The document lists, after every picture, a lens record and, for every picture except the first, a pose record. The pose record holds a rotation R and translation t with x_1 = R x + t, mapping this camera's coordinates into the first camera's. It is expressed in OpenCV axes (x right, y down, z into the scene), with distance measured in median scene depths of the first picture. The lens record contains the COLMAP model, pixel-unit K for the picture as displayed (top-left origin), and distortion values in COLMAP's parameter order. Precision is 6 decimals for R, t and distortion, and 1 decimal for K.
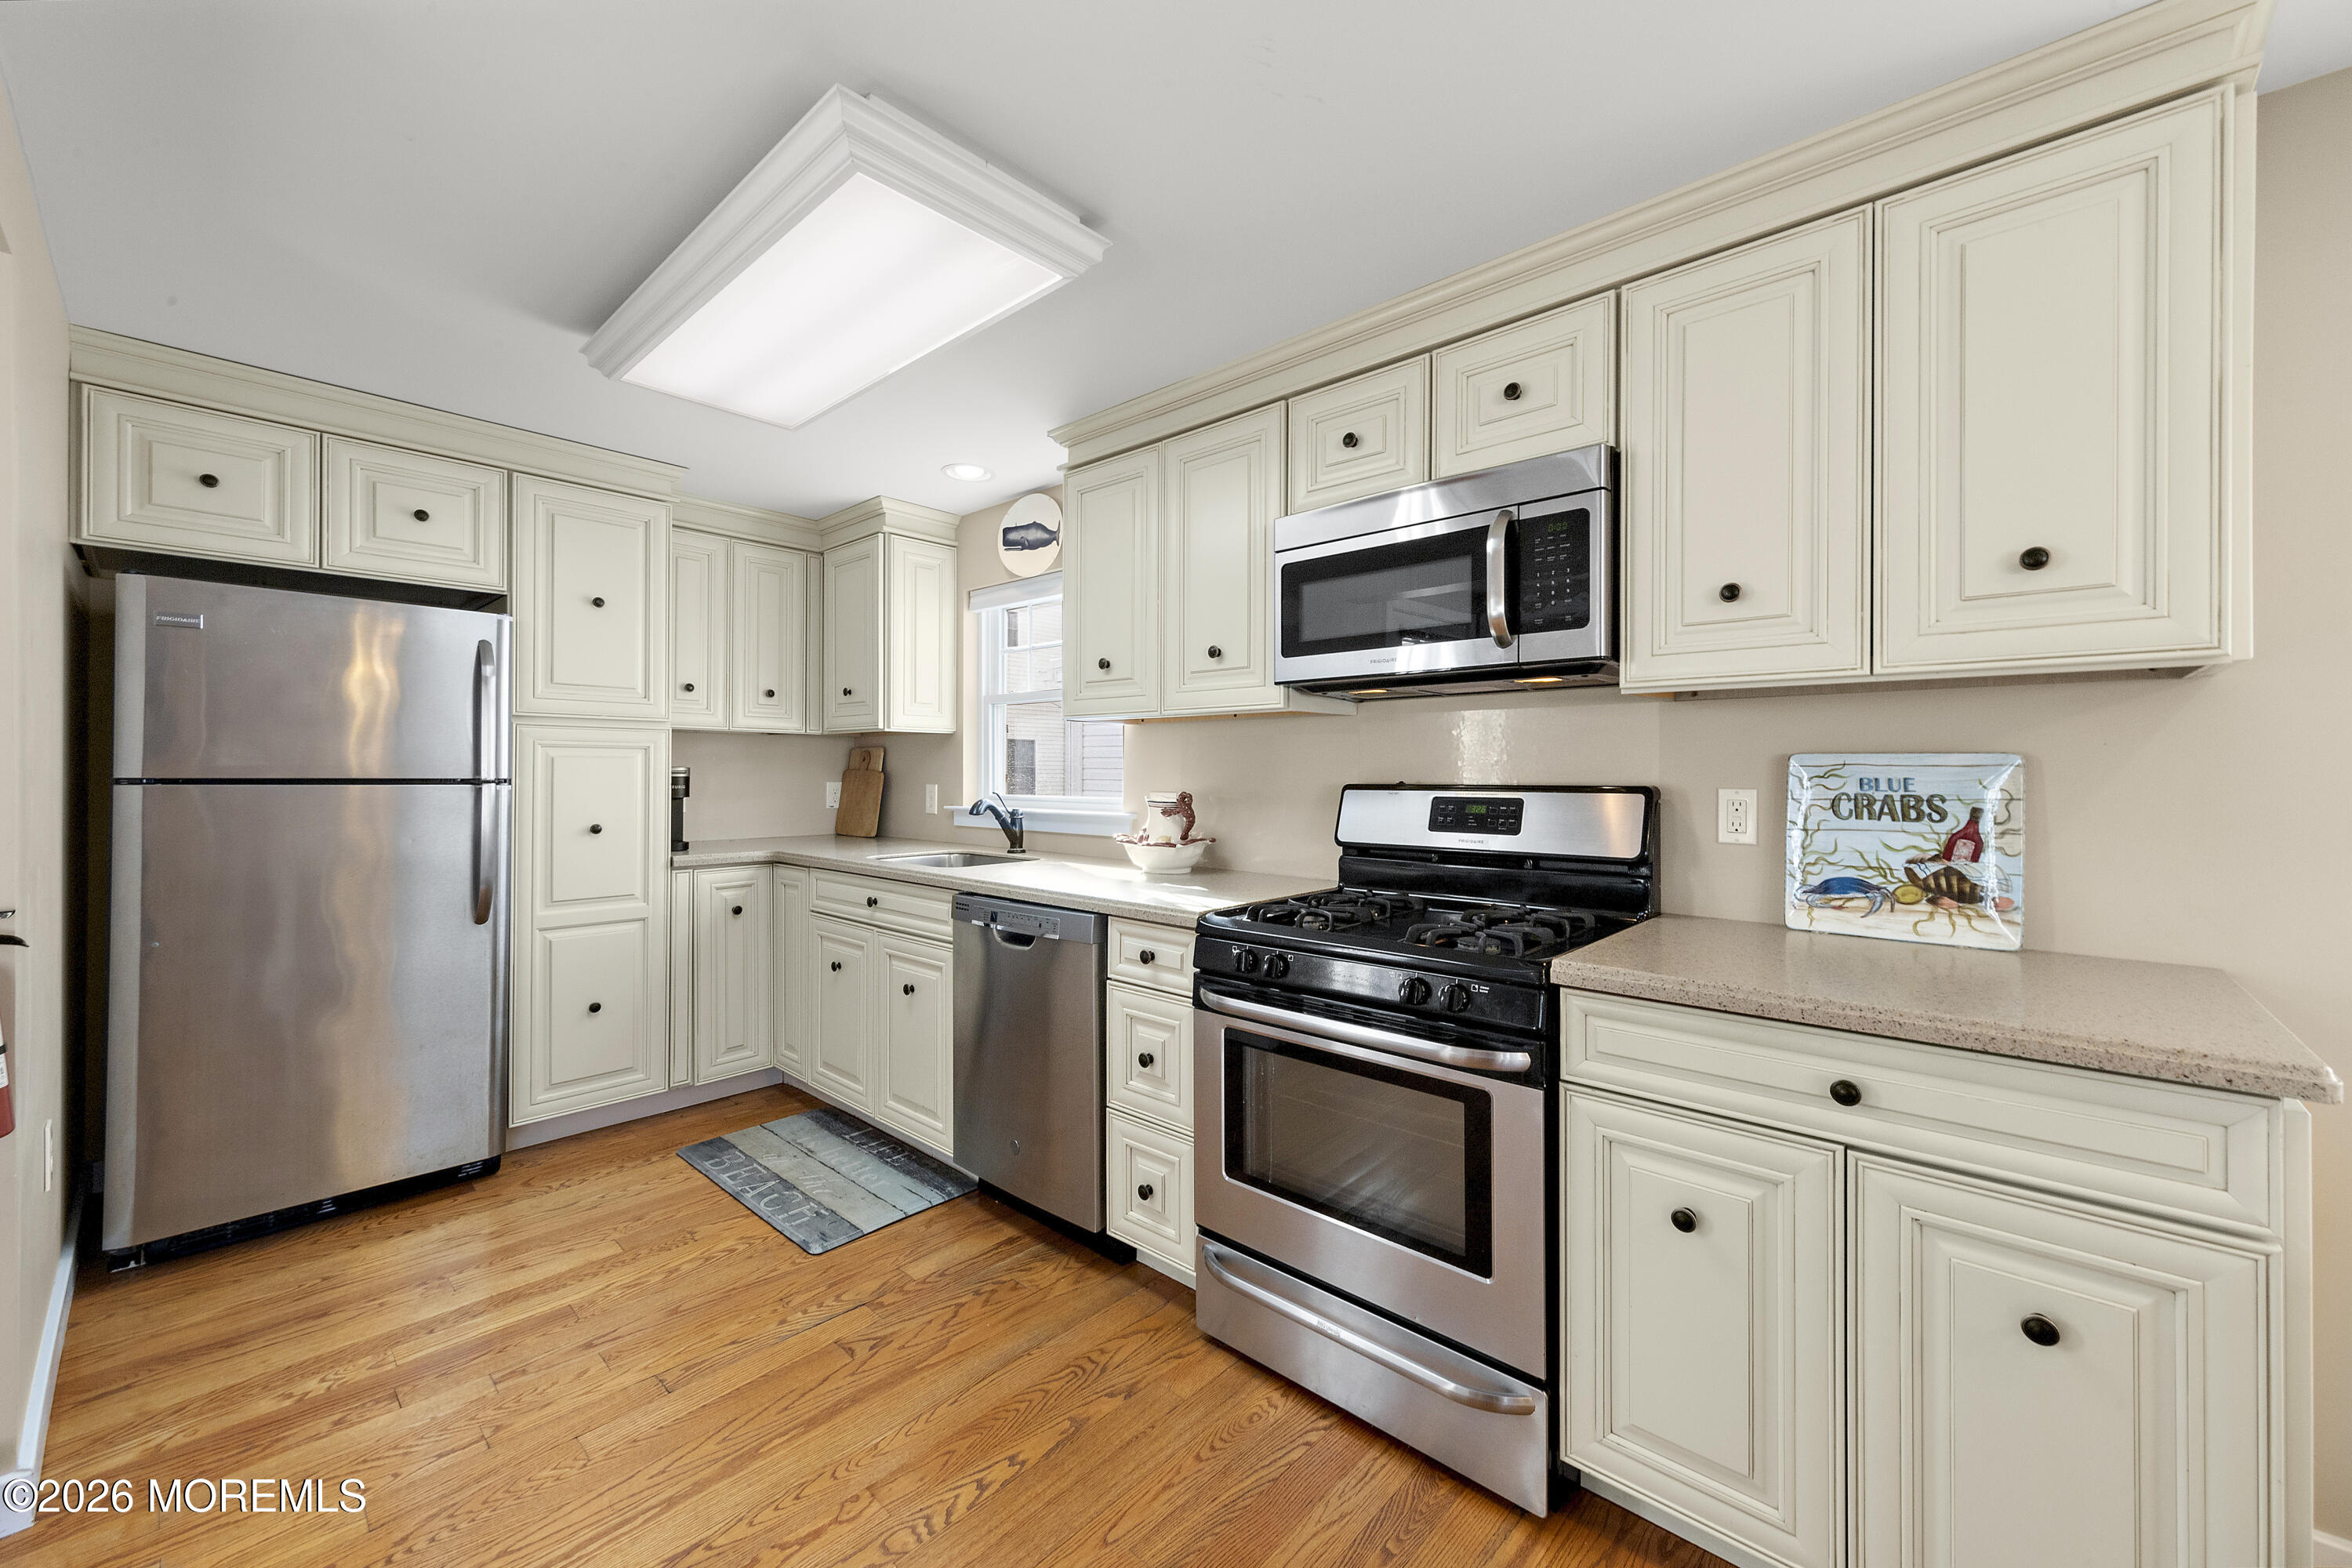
lens RADIAL K [[913.0, 0, 1191.4], [0, 913.0, 770.0], [0, 0, 1]] dist [0.001049, 0.000007]
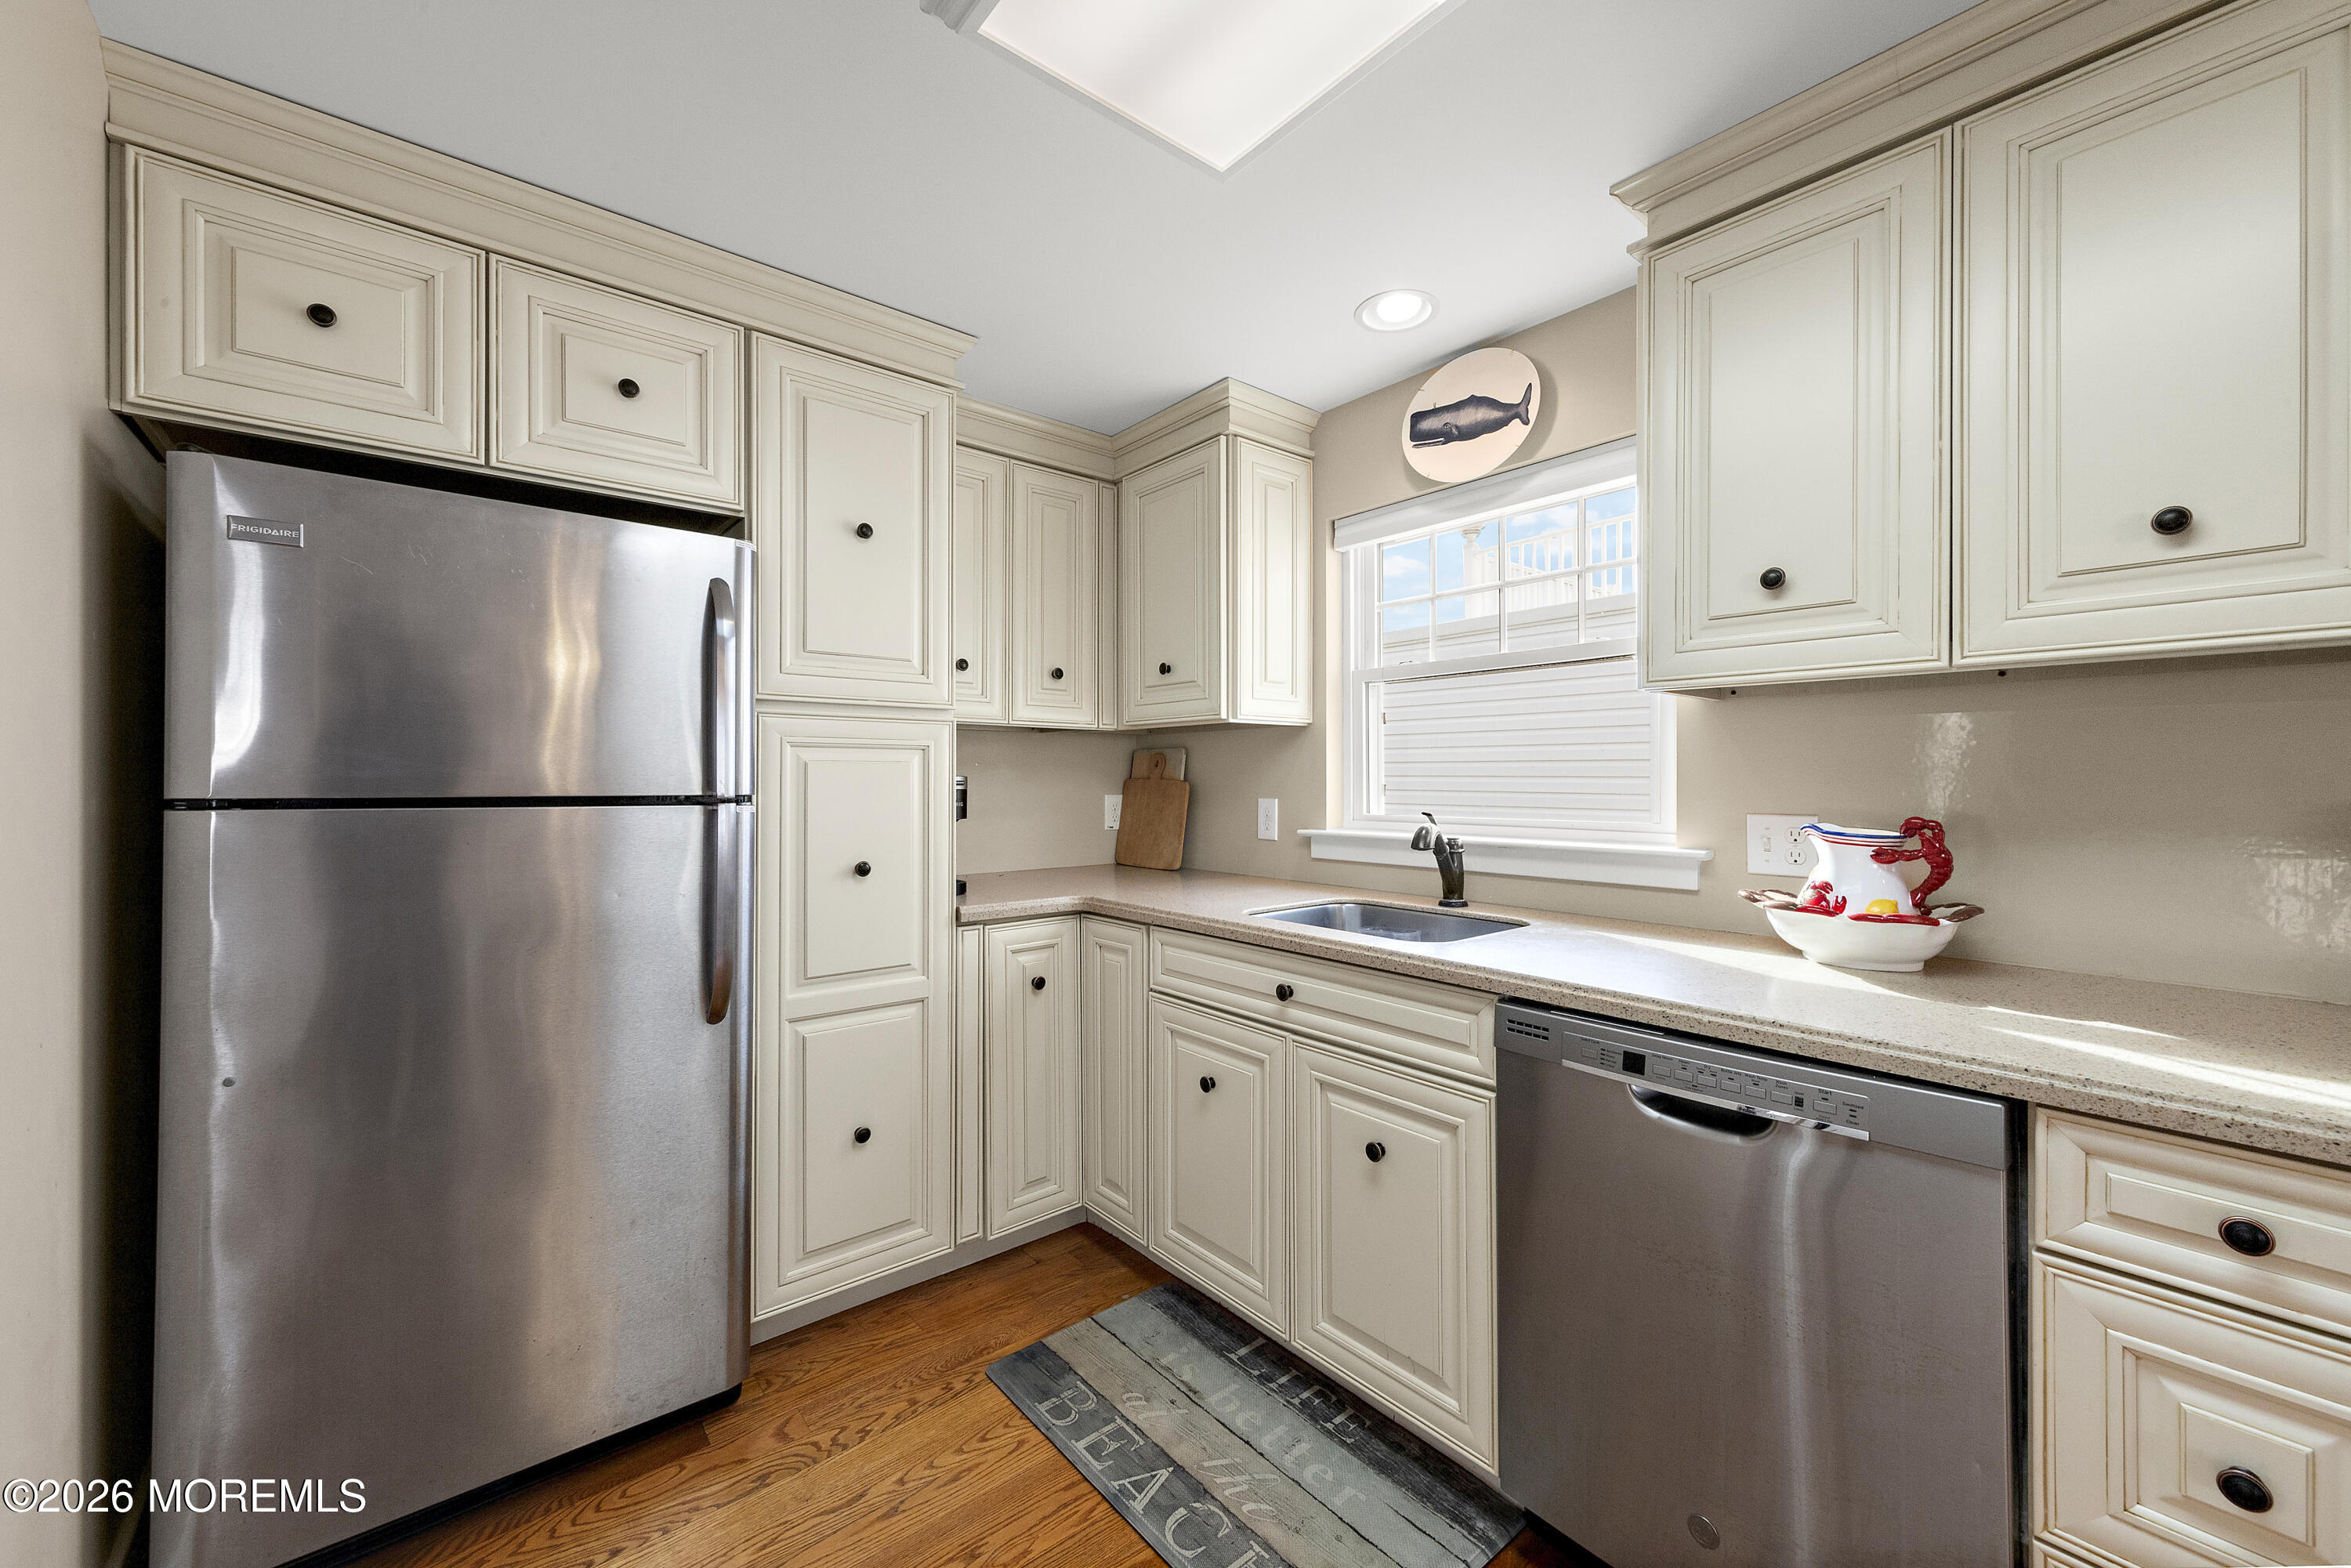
lens RADIAL K [[904.9, 0, 1173.6], [0, 904.9, 777.5], [0, 0, 1]] dist [0.002942, -0.000158]
pose [[0.989035, -0.004694, -0.147608, -0.345335], [0.004722, 0.999989, -0.000161, -0.001402], [0.147607, -0.000537, 0.989046, 0.396560]]
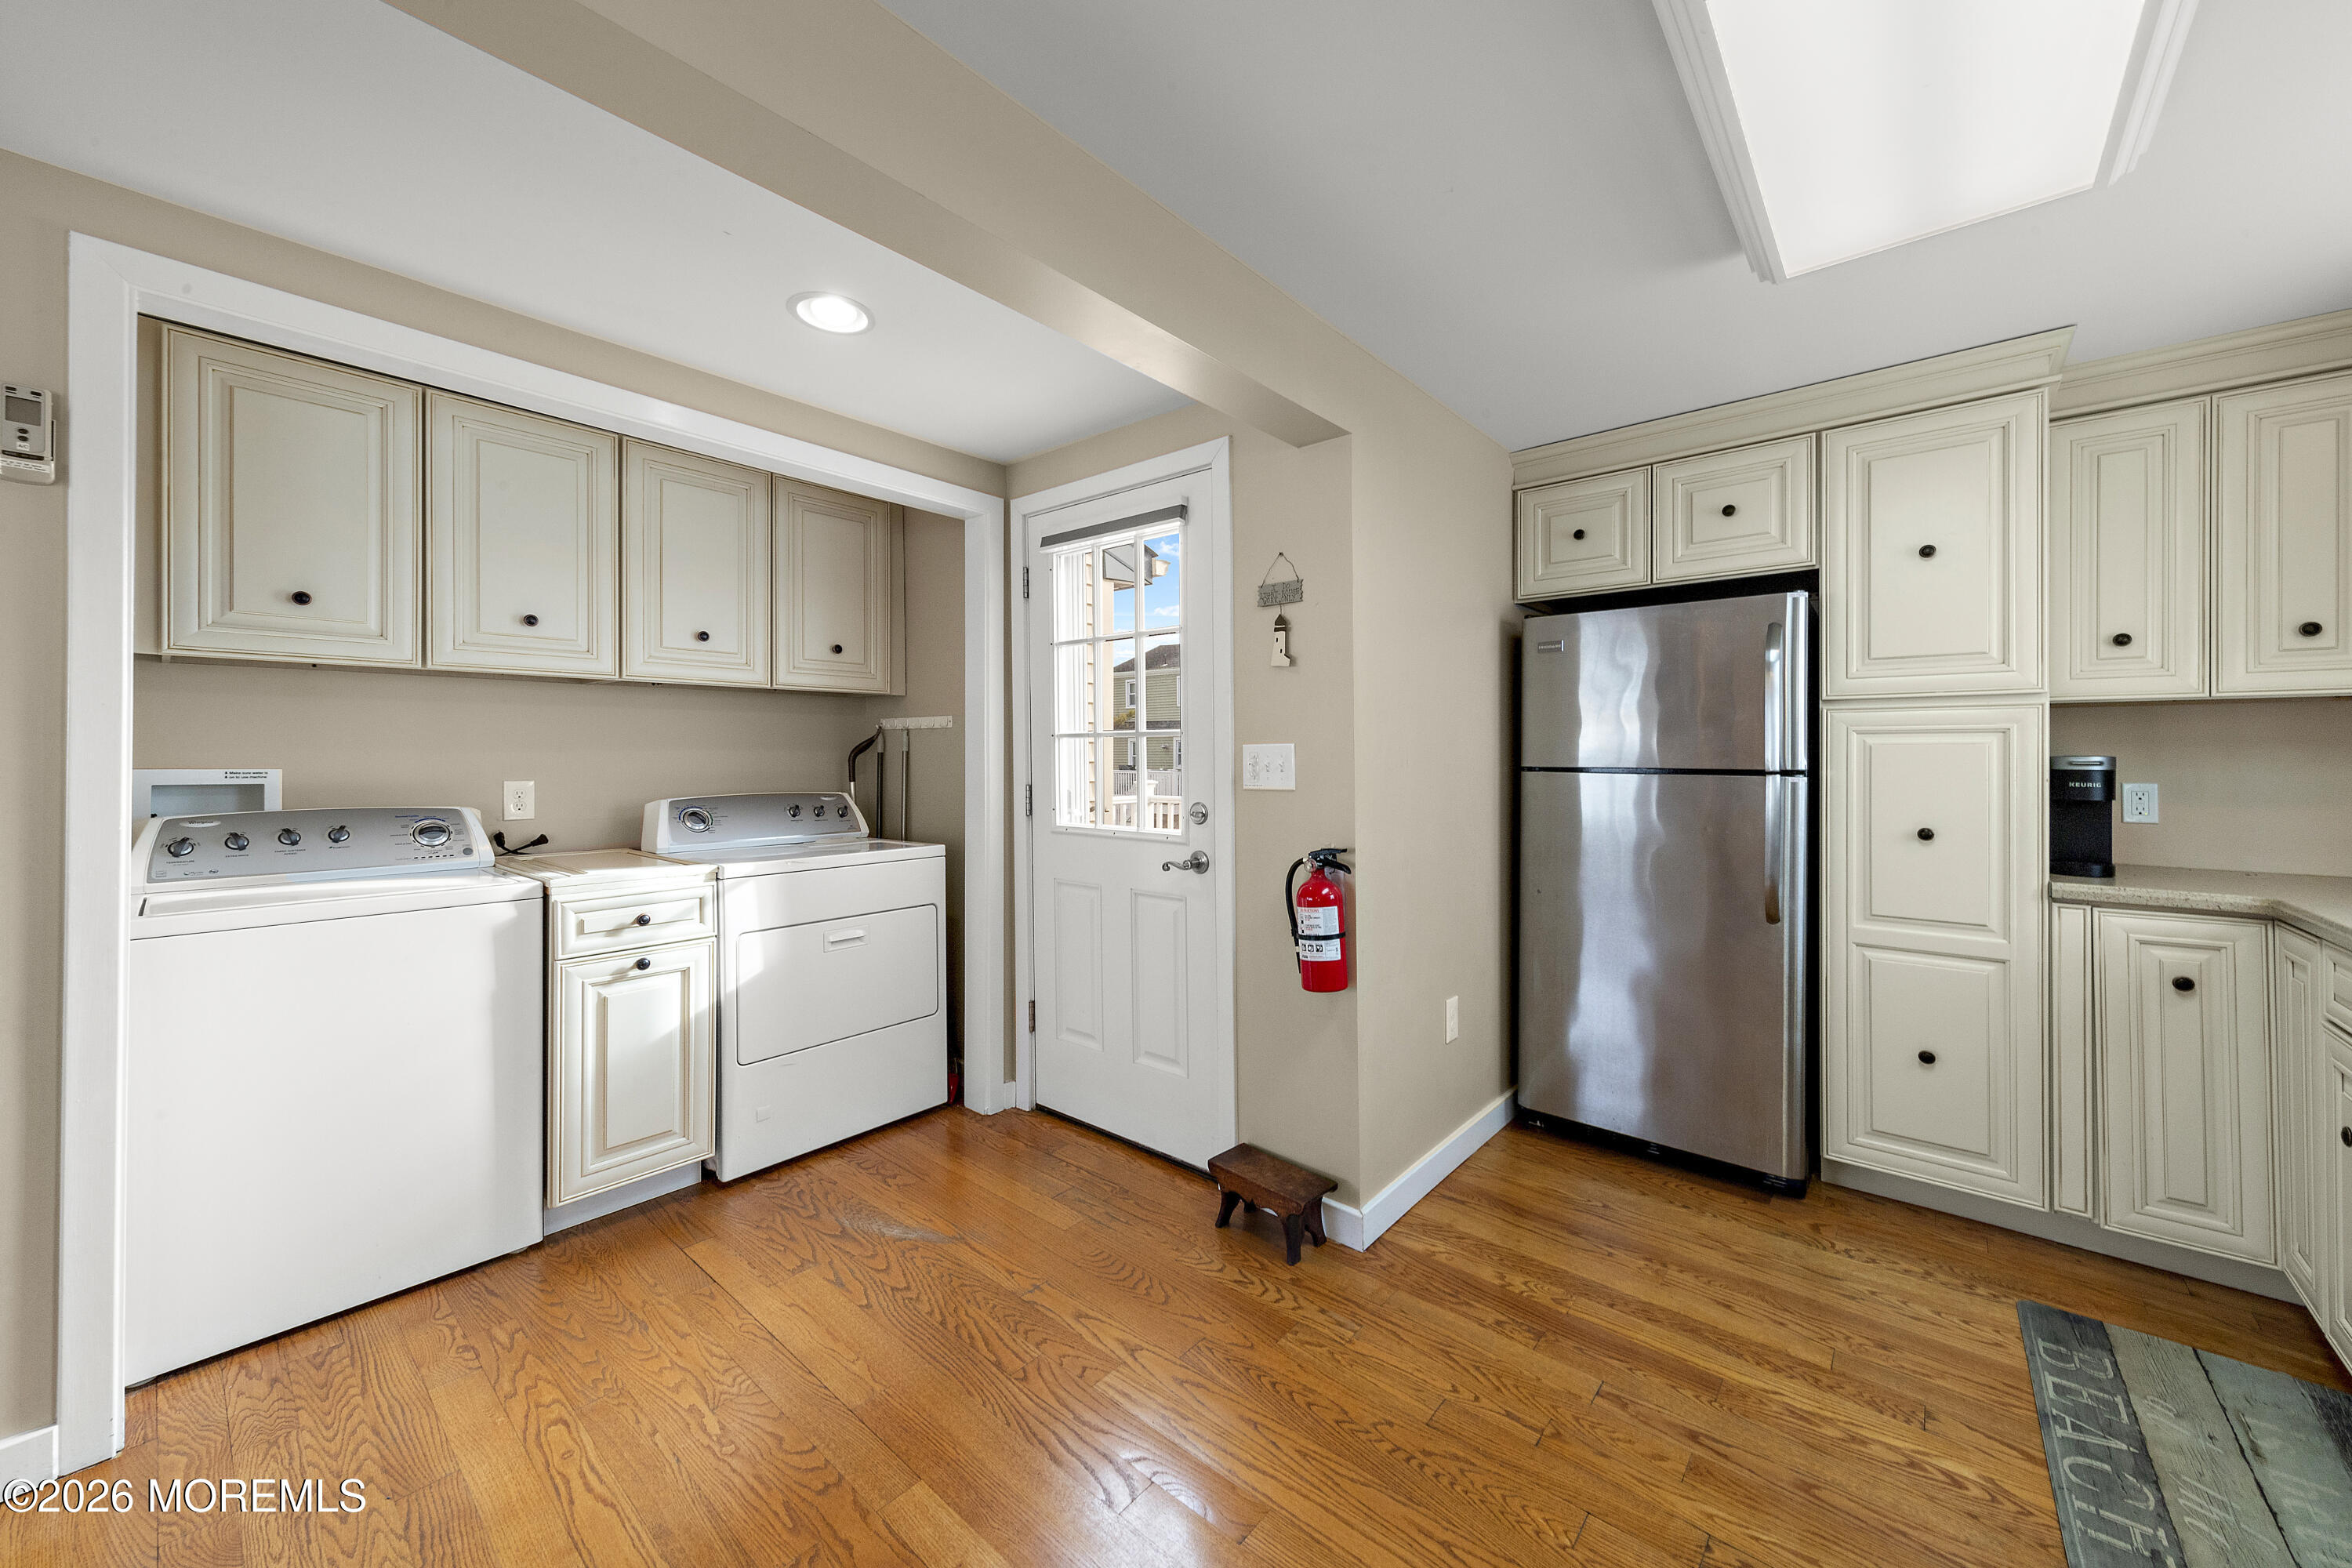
lens RADIAL K [[865.6, 0, 1187.4], [0, 865.6, 752.6], [0, 0, 1]] dist [0.001294, 0.000038]
pose [[0.022046, -0.008875, -0.999718, 0.099691], [0.000757, 0.999960, -0.008860, -0.000938], [0.999757, -0.000562, 0.022052, 0.352694]]
